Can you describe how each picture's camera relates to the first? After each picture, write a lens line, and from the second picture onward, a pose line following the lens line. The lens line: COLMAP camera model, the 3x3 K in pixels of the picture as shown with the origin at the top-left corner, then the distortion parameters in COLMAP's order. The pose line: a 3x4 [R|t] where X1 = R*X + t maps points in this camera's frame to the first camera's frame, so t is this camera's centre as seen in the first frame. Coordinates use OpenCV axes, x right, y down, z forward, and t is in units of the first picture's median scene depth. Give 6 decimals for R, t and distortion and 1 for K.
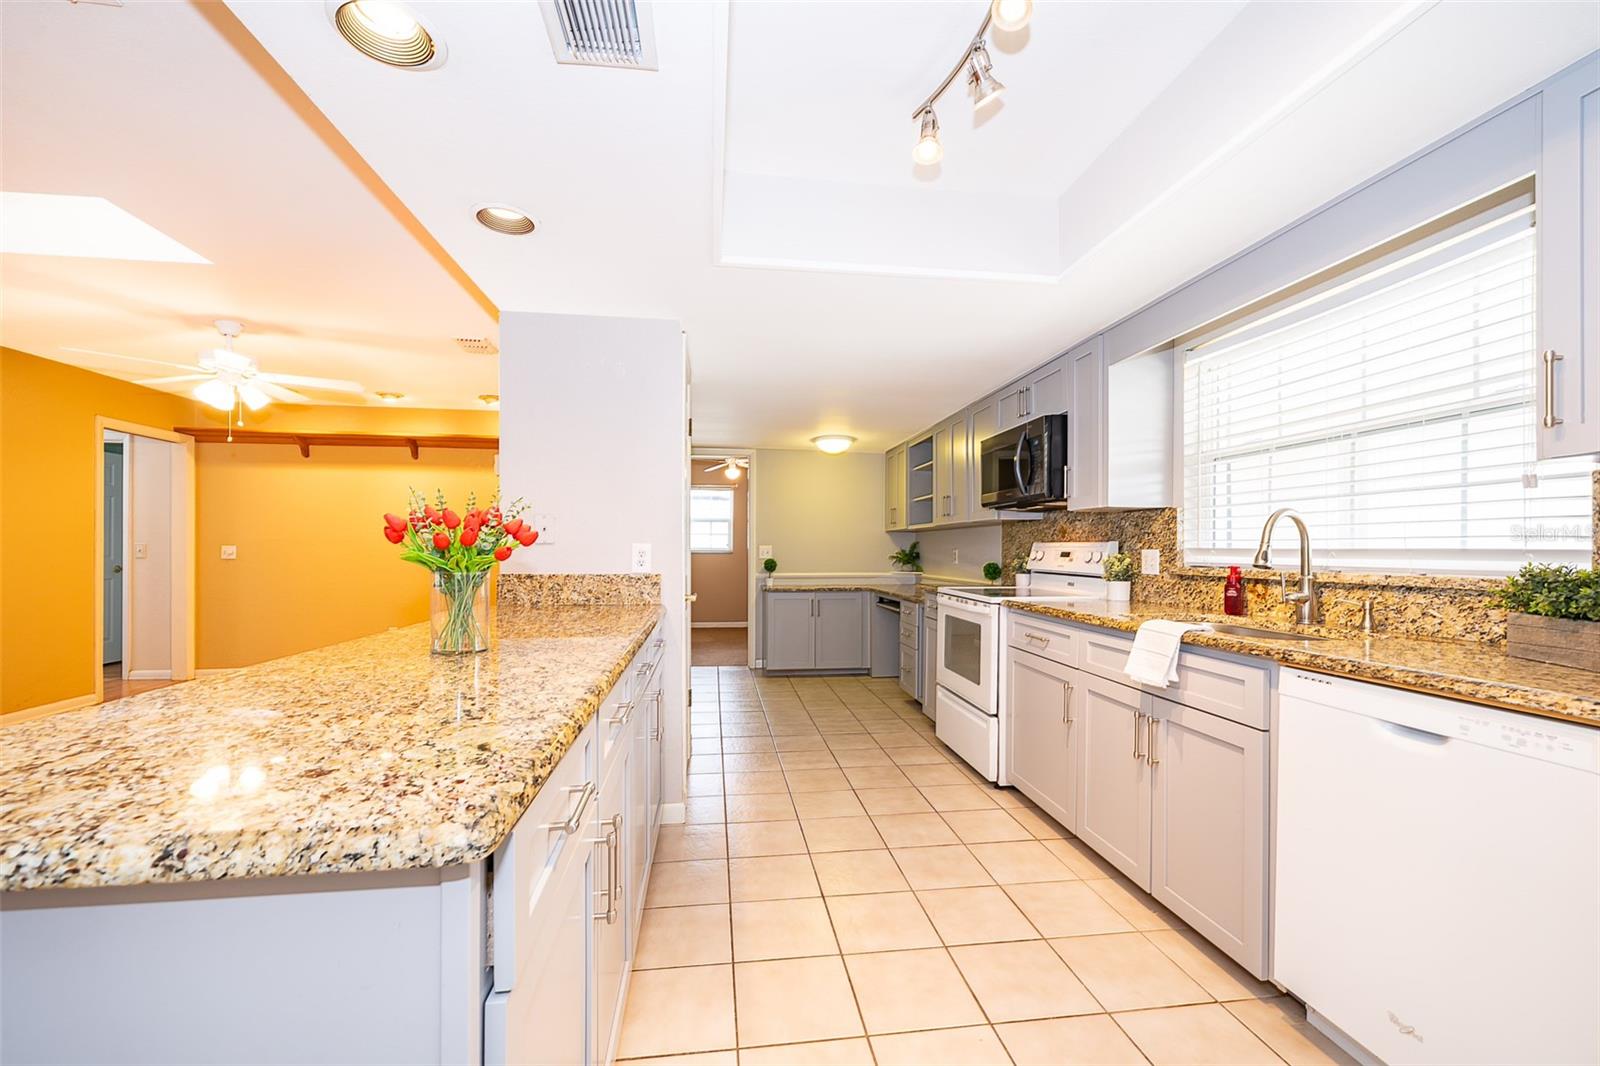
lens RADIAL K [[656.2, 0, 809.2], [0, 656.2, 548.5], [0, 0, 1]] dist [0.002149, 0.000397]
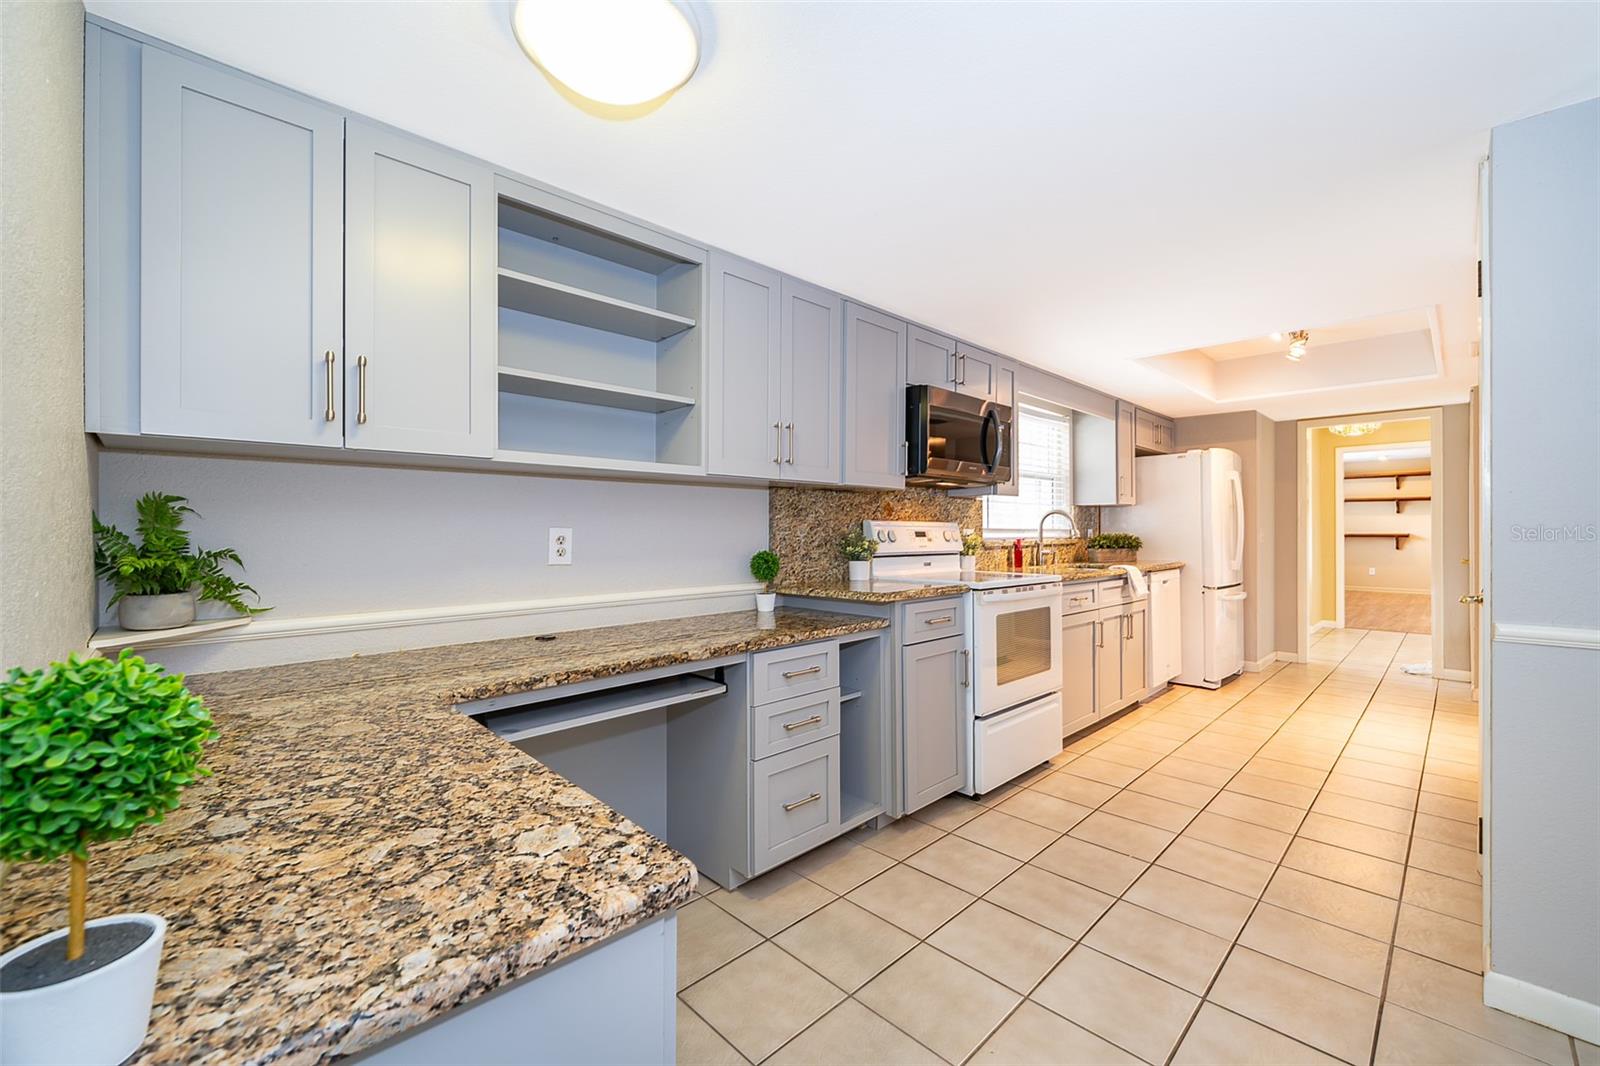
lens RADIAL K [[652.2, 0, 800.0], [0, 652.2, 533.0], [0, 0, 1]] dist [0.002353, 0.000579]
pose [[-0.590035, -0.002649, 0.807374, -0.347089], [-0.001251, 0.999996, 0.002367, 0.006763], [-0.807377, 0.000387, -0.590036, 2.158502]]
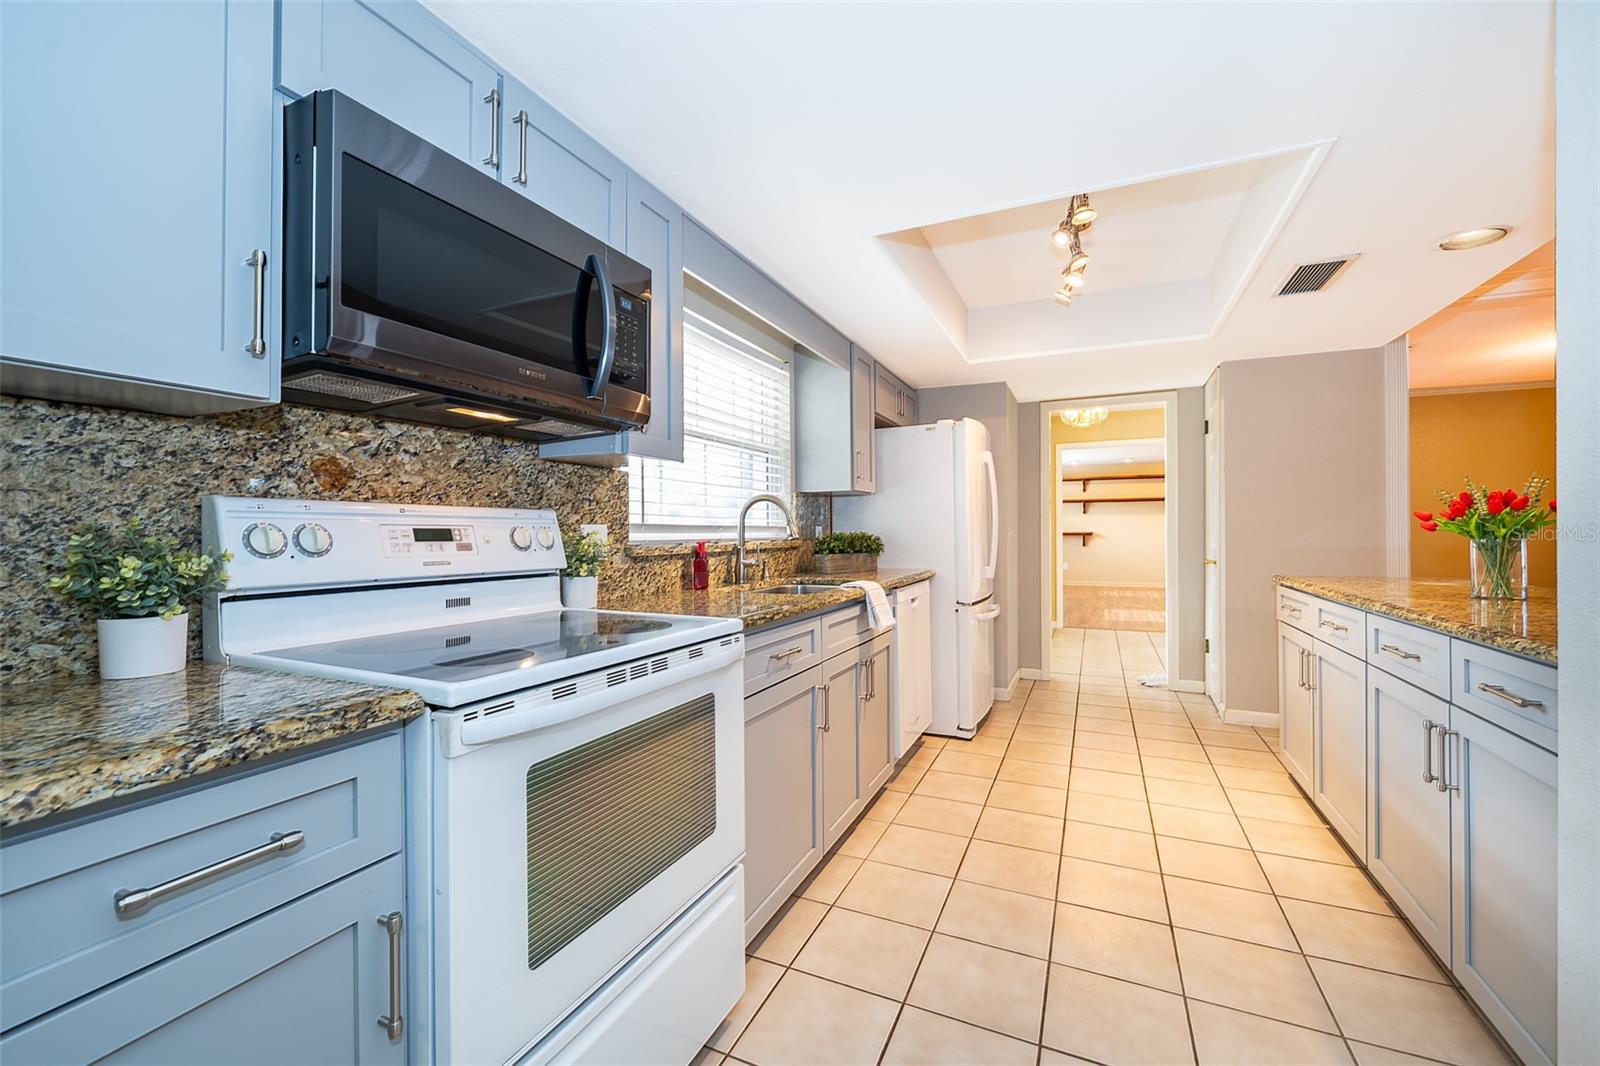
lens RADIAL K [[651.0, 0, 797.4], [0, 651.0, 528.0], [0, 0, 1]] dist [-0.000215, 0.000071]
pose [[-0.837274, 0.004108, 0.546768, -0.029735], [0.001523, 0.999985, -0.005180, 0.009645], [-0.546782, -0.003504, -0.837268, 1.542203]]
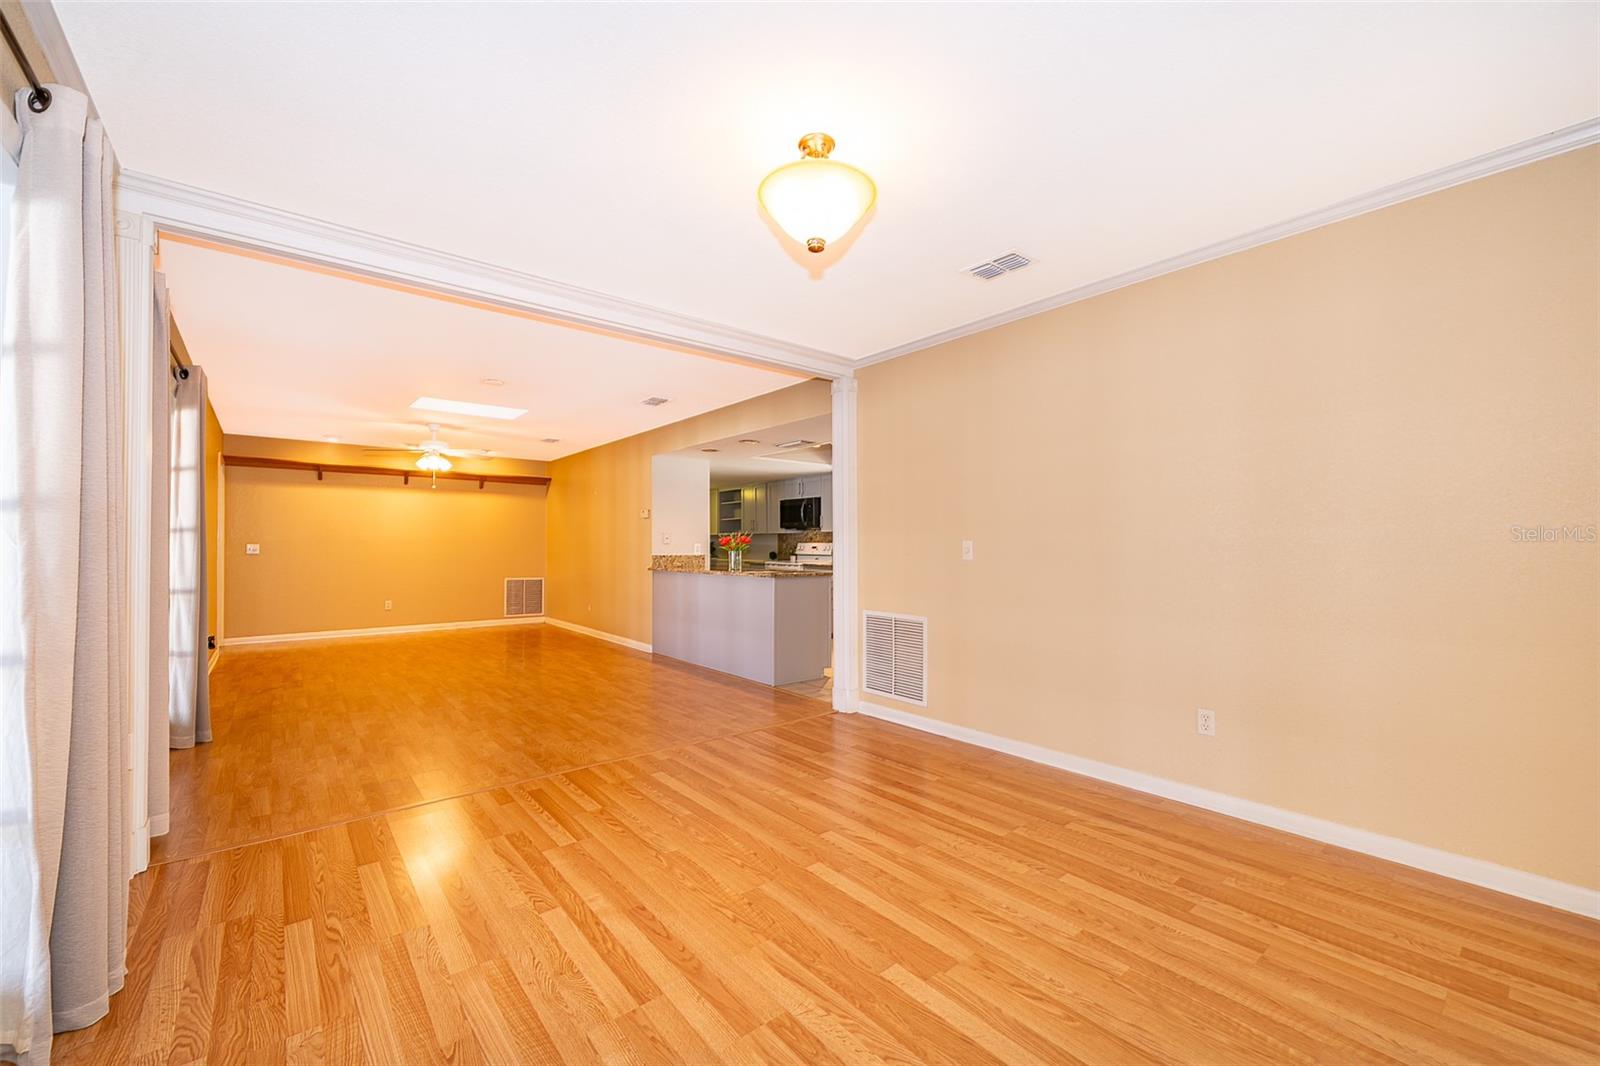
lens RADIAL K [[652.2, 0, 800.0], [0, 652.2, 533.0], [0, 0, 1]] dist [0.002353, 0.000579]
pose [[0.859721, 0.009382, 0.510677, -1.248203], [-0.001214, 0.999866, -0.016324, -0.008489], [-0.510762, 0.013414, 0.859618, -1.524598]]
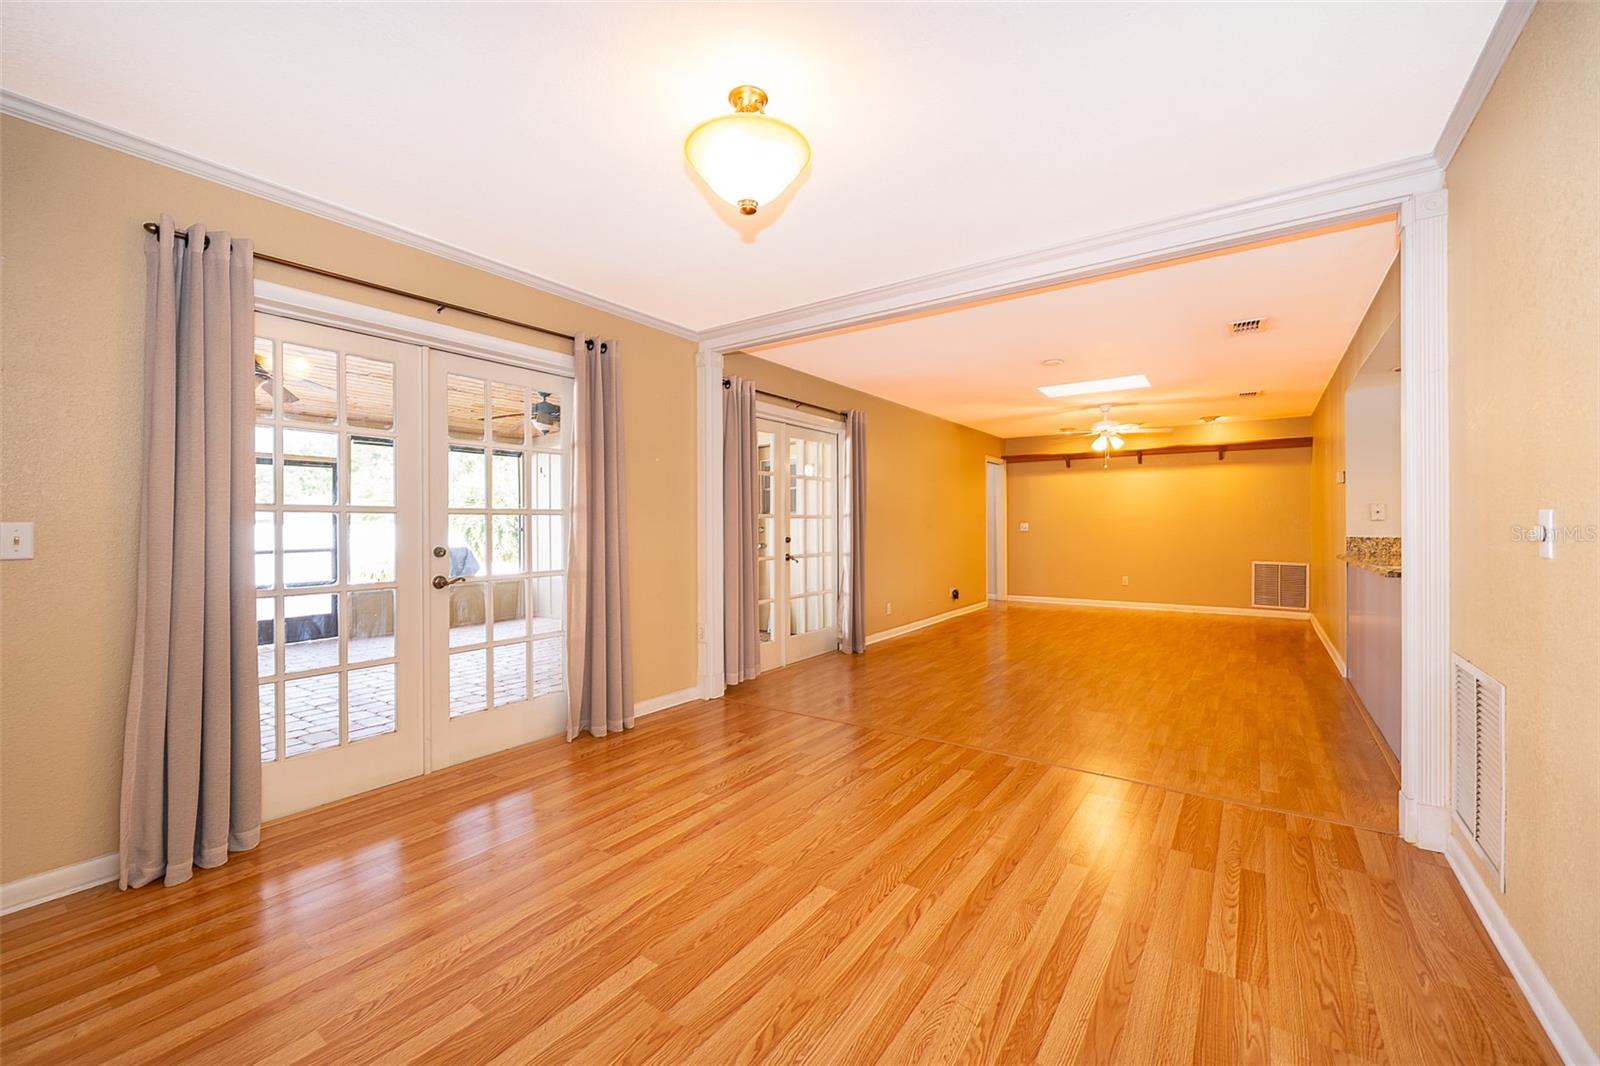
lens RADIAL K [[641.0, 0, 768.7], [0, 641.0, 524.2], [0, 0, 1]] dist [-0.001142, -0.000057]
pose [[0.702161, -0.005681, -0.711996, -0.327440], [0.007868, 0.999969, -0.000219, -0.008190], [0.711975, -0.005448, 0.702184, -1.360908]]
